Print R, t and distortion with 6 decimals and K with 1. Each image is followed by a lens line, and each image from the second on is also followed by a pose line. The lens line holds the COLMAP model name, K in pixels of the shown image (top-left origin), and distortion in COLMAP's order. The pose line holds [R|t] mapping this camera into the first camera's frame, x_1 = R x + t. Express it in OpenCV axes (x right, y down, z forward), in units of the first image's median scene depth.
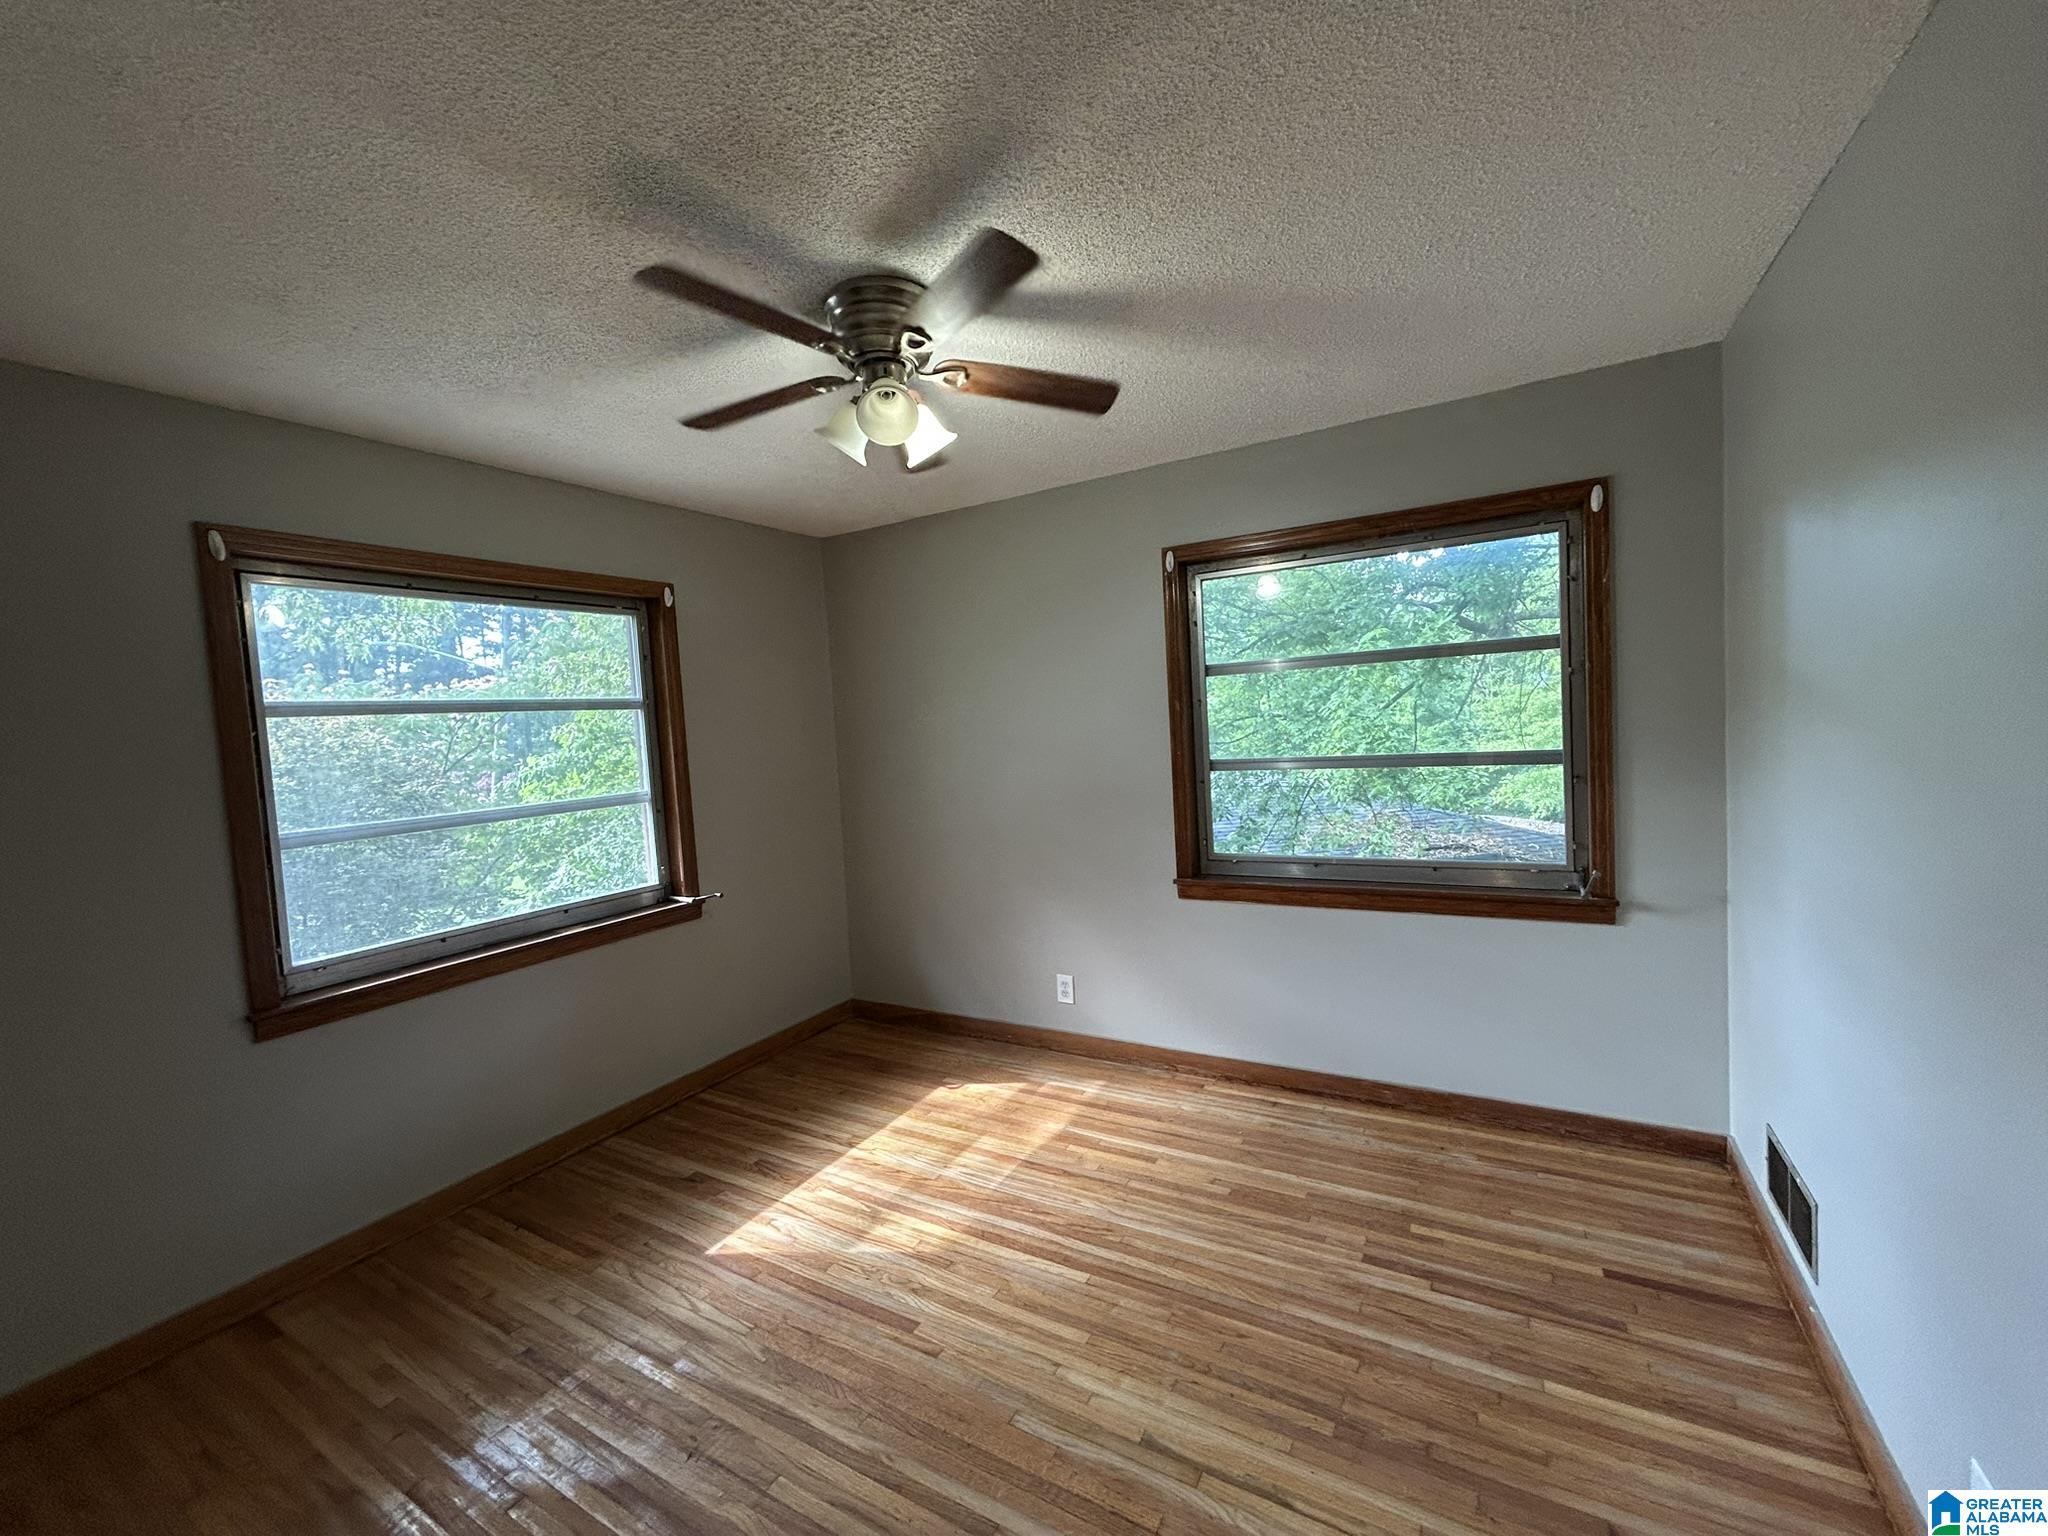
lens RADIAL K [[826.2, 0, 1025.5], [0, 826.2, 768.0], [0, 0, 1]] dist [-0.001139, 0.000337]
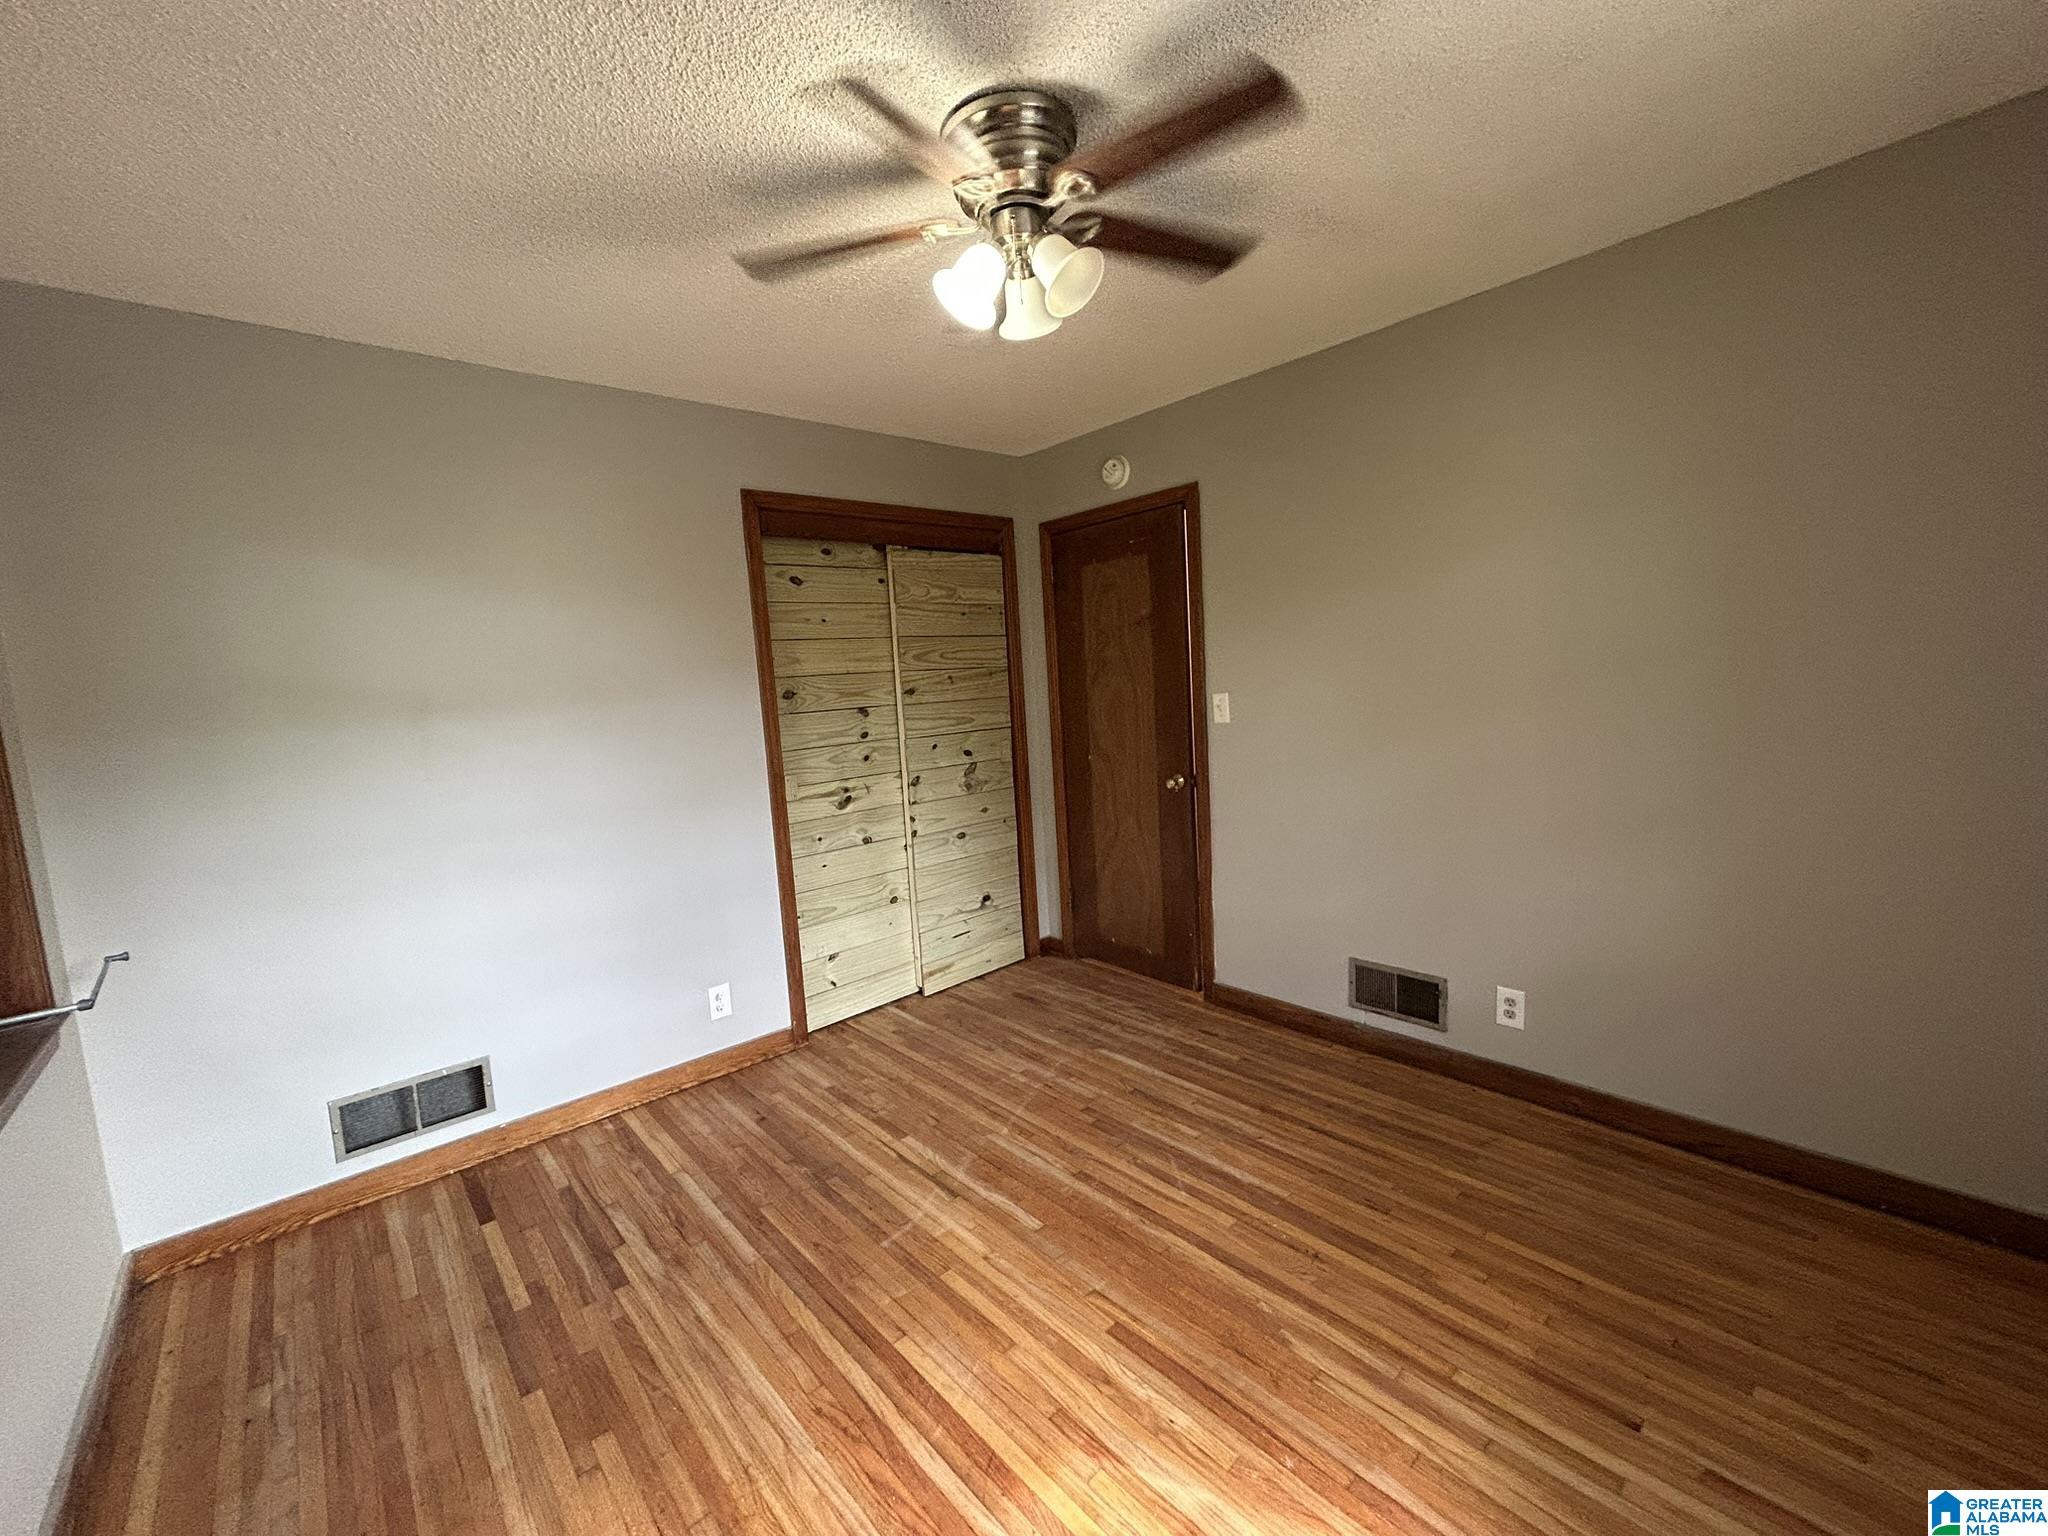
lens RADIAL K [[826.2, 0, 1025.5], [0, 826.2, 768.0], [0, 0, 1]] dist [-0.001139, 0.000337]
pose [[-0.944503, 0.076920, 0.319370, -0.356967], [0.130388, 0.980120, 0.149548, -0.046201], [-0.301517, 0.182890, -0.935756, 1.666085]]
